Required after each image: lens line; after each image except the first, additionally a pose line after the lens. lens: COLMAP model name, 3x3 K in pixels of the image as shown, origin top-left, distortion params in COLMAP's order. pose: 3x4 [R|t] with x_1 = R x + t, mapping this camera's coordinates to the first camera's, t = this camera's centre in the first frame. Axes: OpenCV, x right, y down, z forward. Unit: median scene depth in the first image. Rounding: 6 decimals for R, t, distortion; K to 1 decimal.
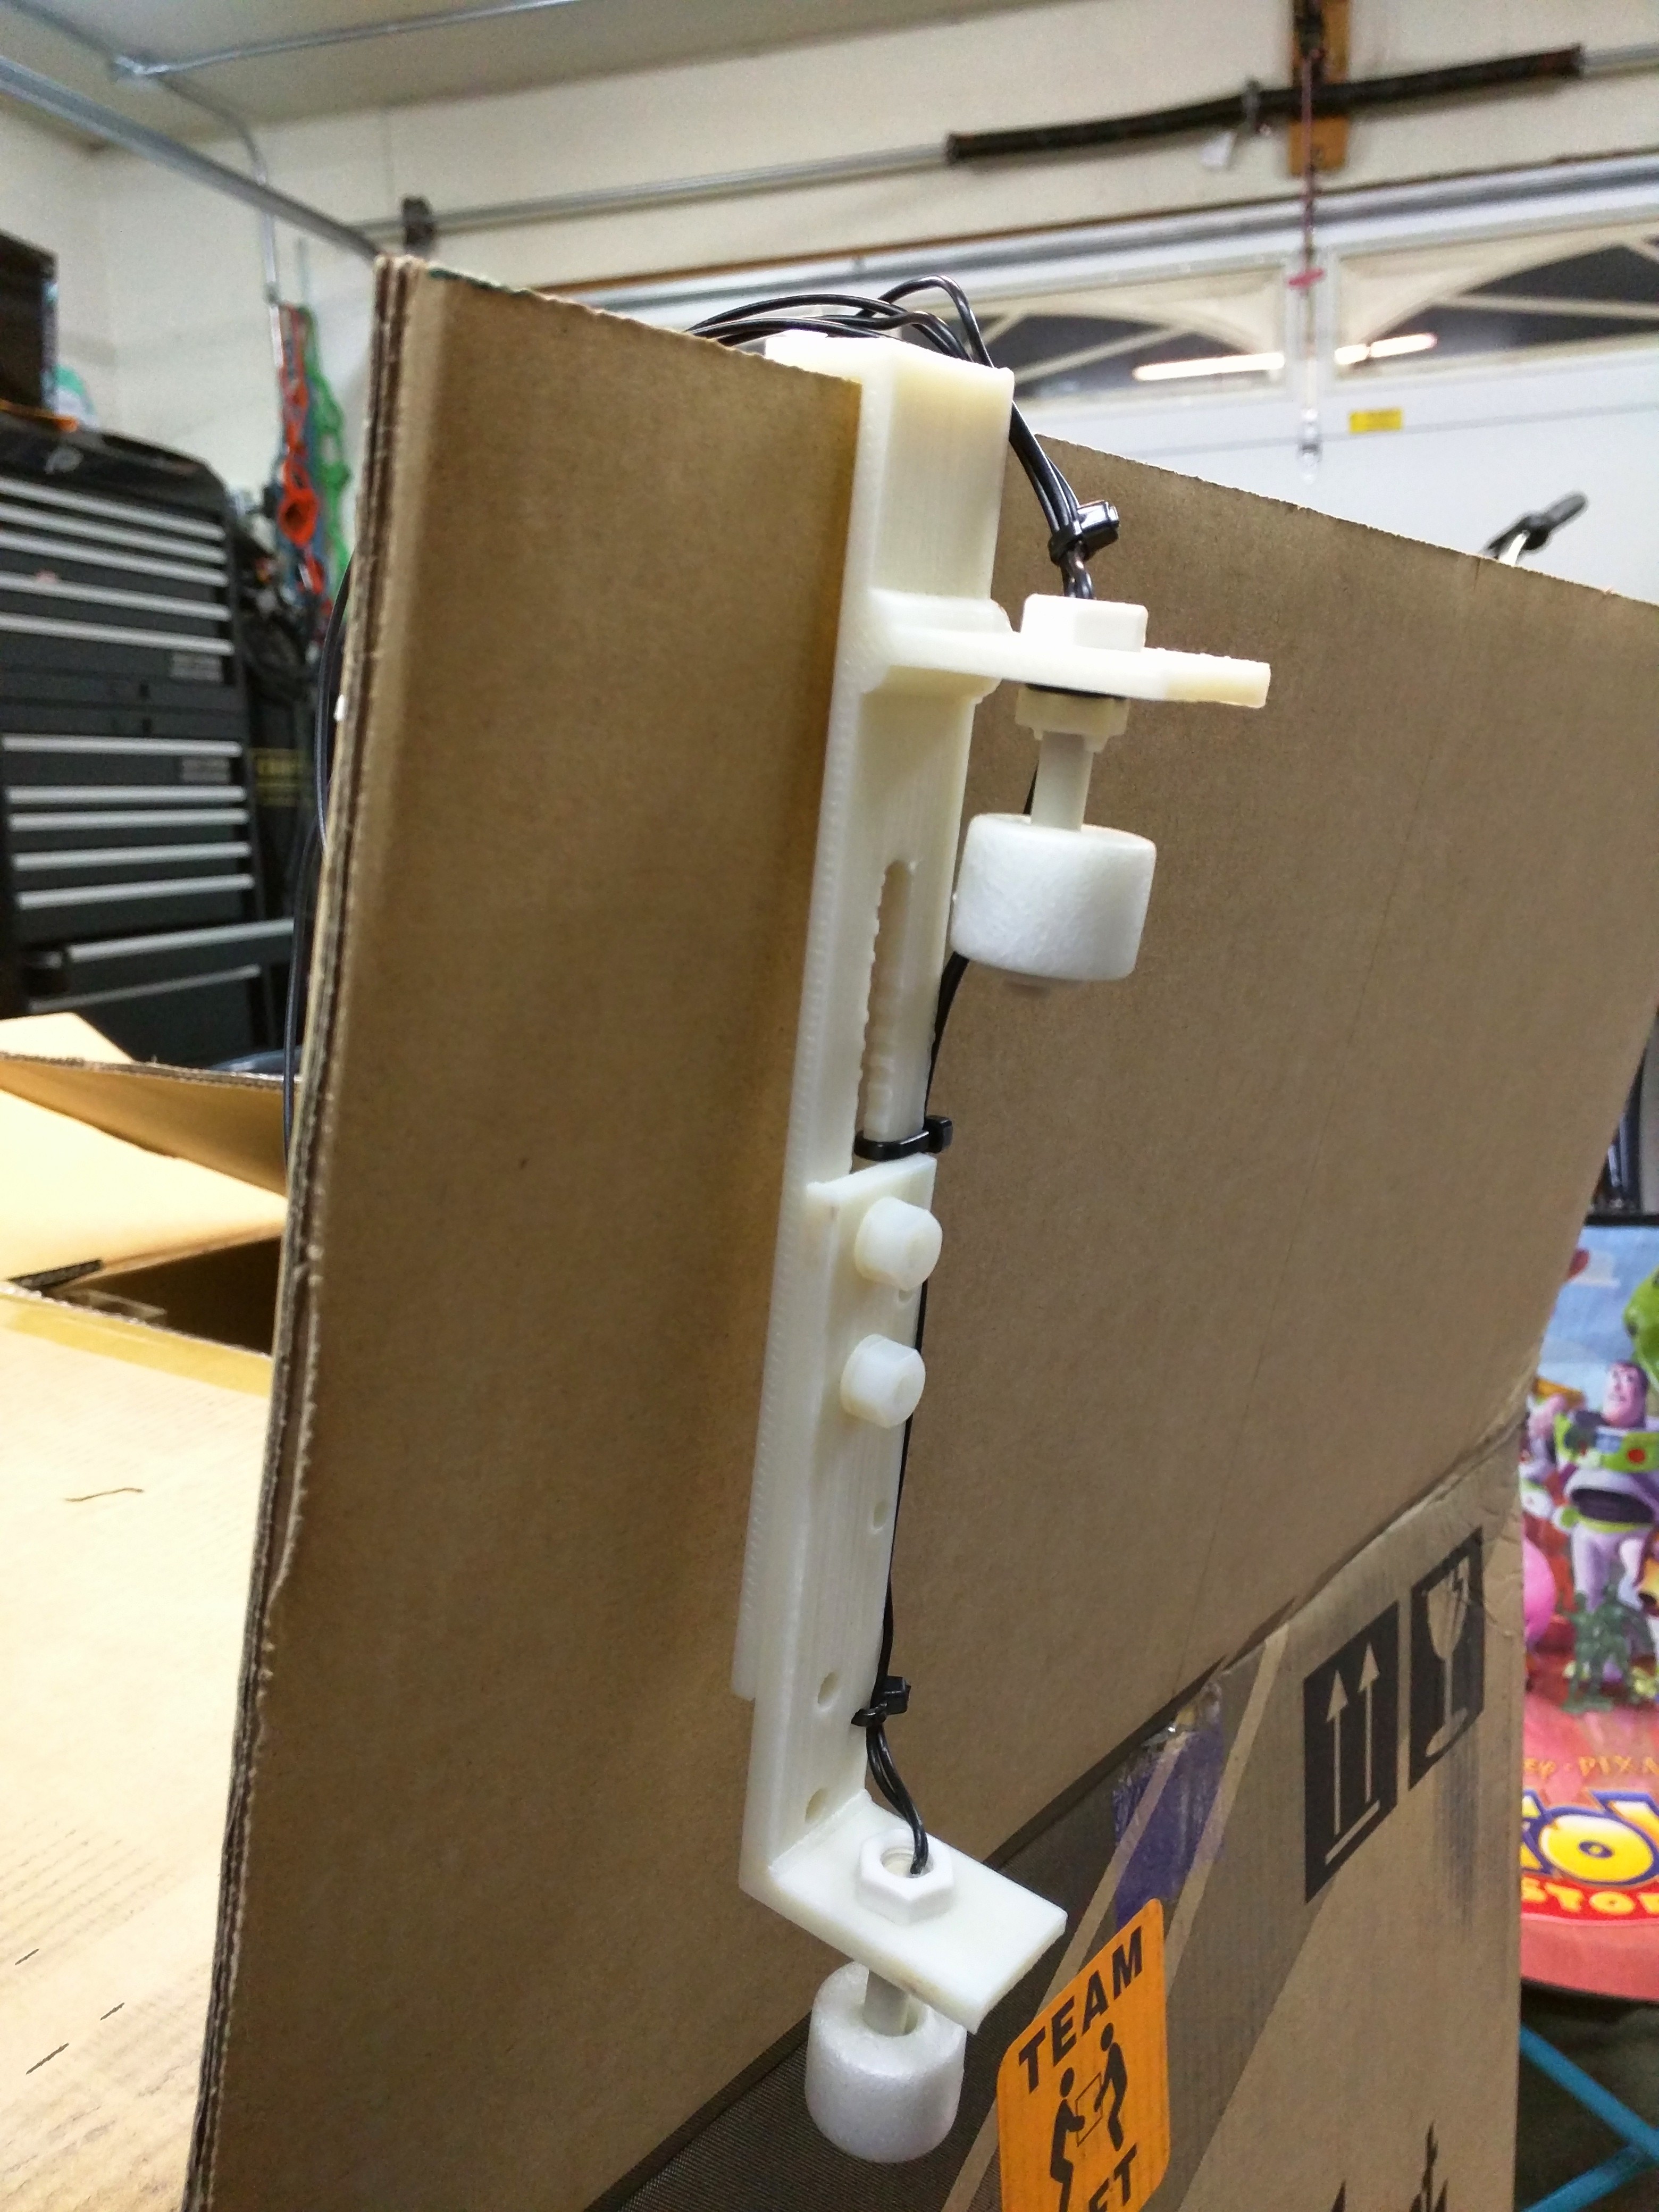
lens RADIAL K [[1943.9, 0, 800.0], [0, 1943.9, 1094.4], [0, 0, 1]] dist [0.013800, 0.013799]
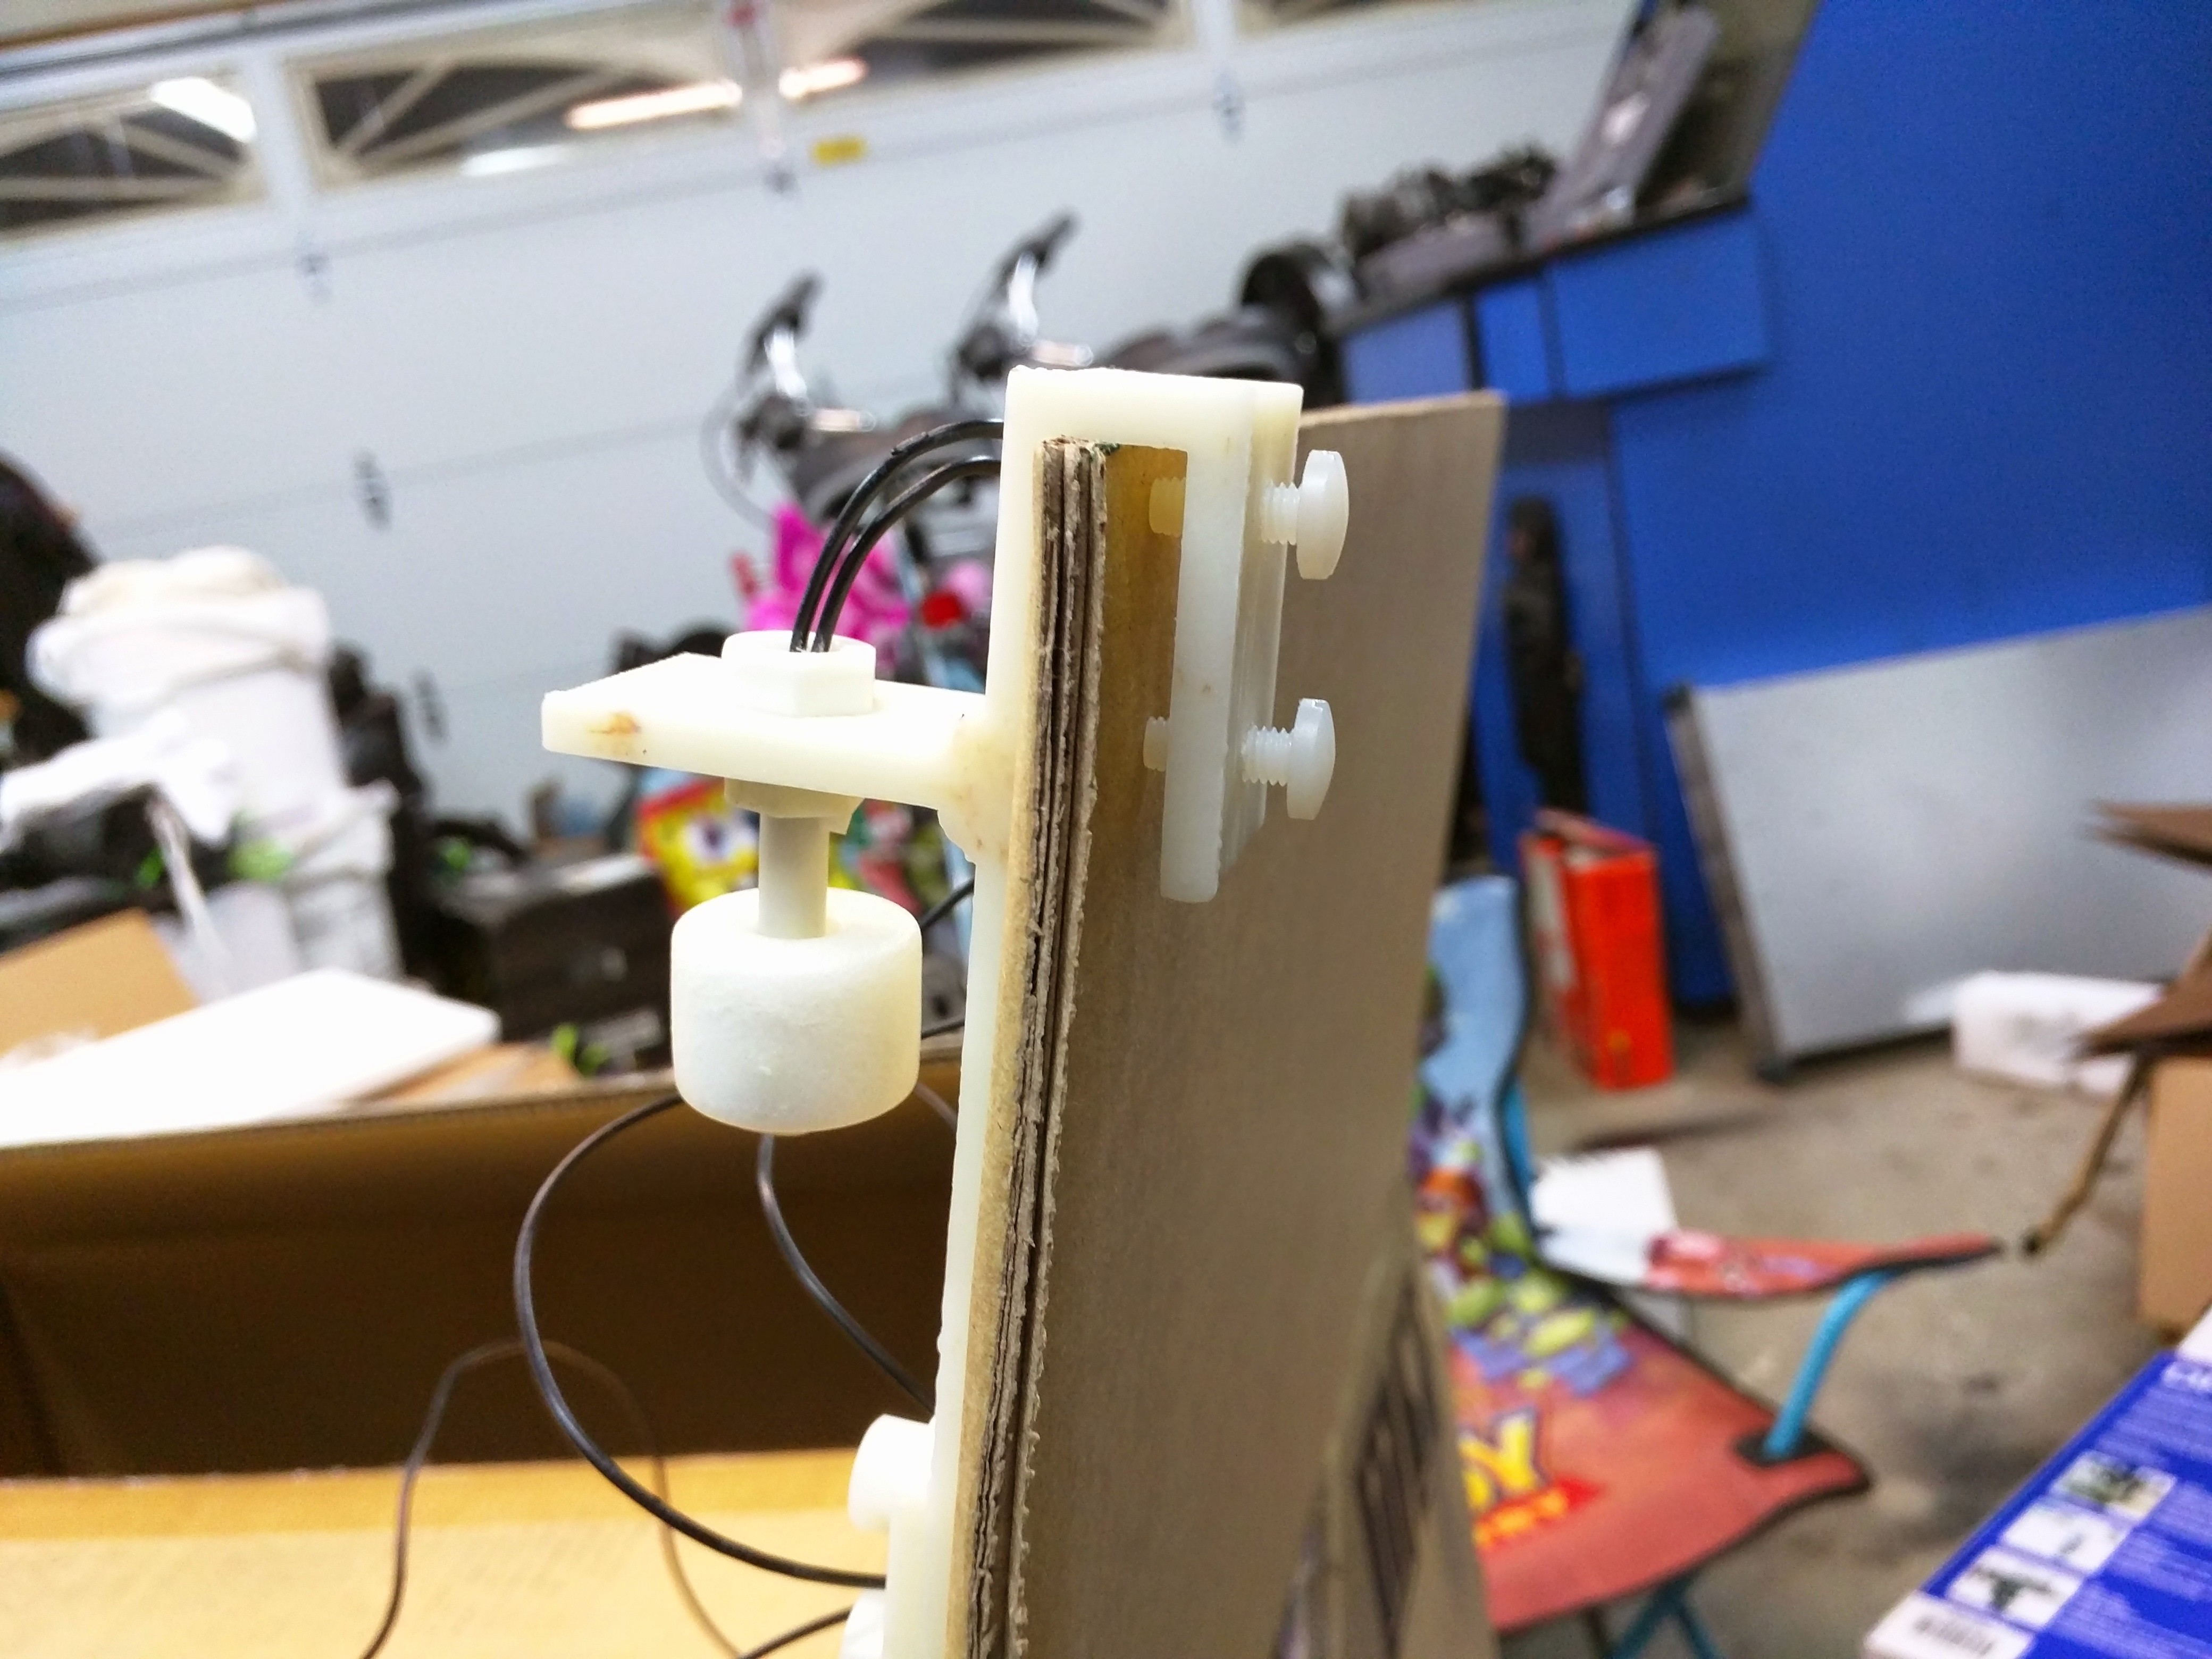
lens RADIAL K [[1964.2, 0, 1065.0], [0, 1964.2, 833.7], [0, 0, 1]] dist [0.077305, -0.151199]
pose [[0.905562, -0.202844, 0.372575, -0.217686], [0.199179, 0.978750, 0.048753, -0.126045], [-0.374547, 0.030060, 0.926720, 0.101536]]
